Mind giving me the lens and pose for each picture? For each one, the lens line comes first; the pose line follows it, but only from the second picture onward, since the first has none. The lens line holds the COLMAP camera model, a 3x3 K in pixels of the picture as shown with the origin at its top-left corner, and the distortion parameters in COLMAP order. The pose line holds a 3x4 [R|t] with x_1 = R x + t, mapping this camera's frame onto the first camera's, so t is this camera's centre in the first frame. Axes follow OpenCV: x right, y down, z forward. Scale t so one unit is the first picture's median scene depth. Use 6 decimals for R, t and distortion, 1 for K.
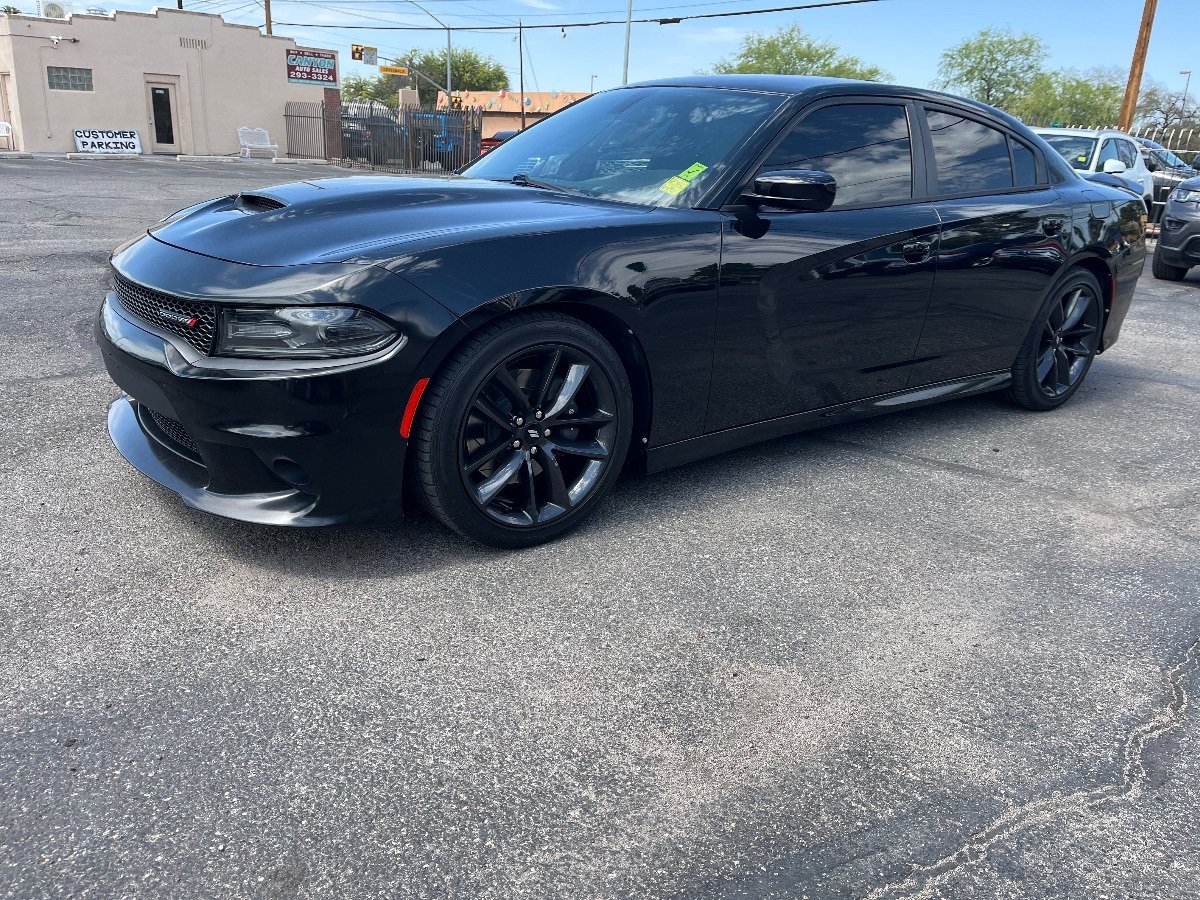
lens RADIAL K [[913.2, 0, 606.7], [0, 913.2, 442.8], [0, 0, 1]] dist [0.079477, -0.117837]
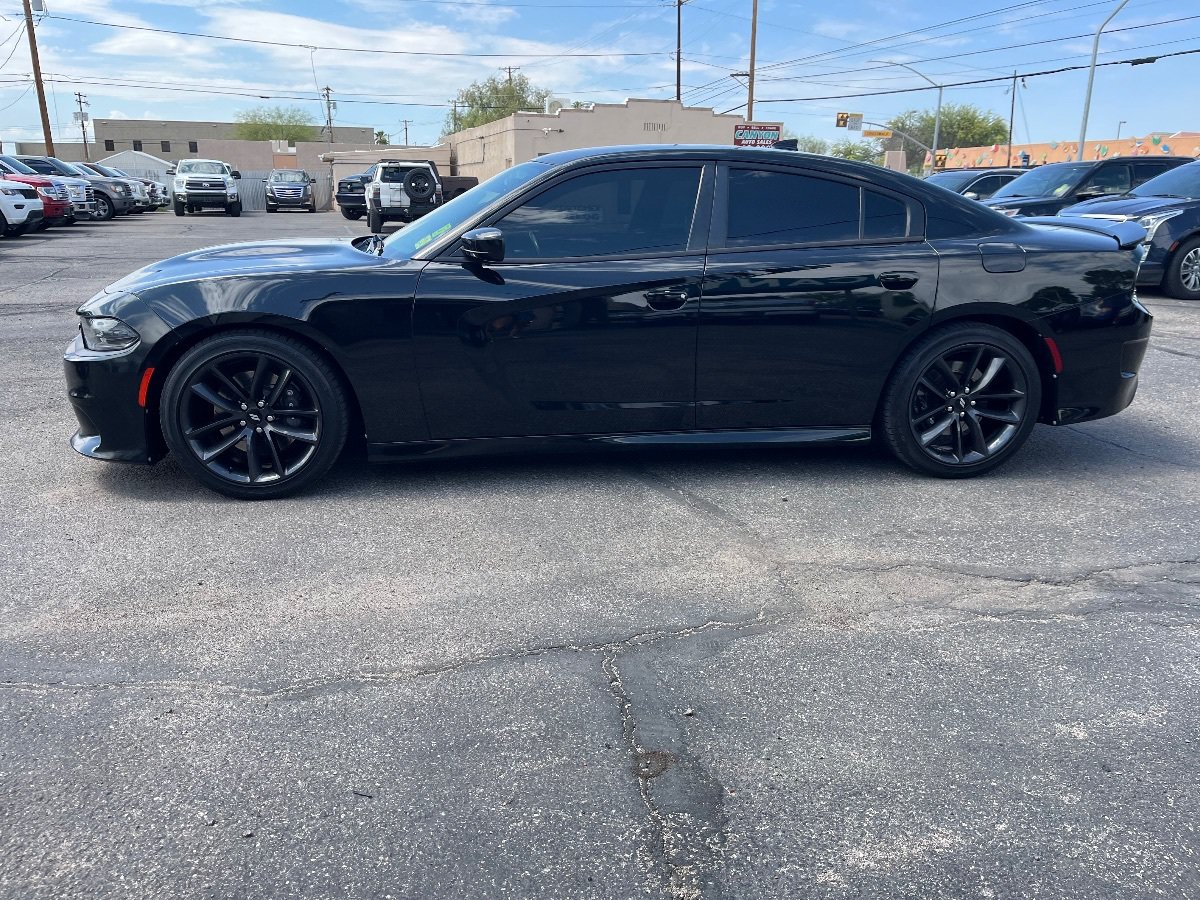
lens RADIAL K [[913.2, 0, 606.7], [0, 913.2, 442.8], [0, 0, 1]] dist [0.079477, -0.117837]
pose [[0.860781, 0.097495, -0.499550, 0.103021], [-0.128082, 0.991390, -0.027216, -0.000199], [0.492596, 0.087410, 0.865857, 0.005460]]
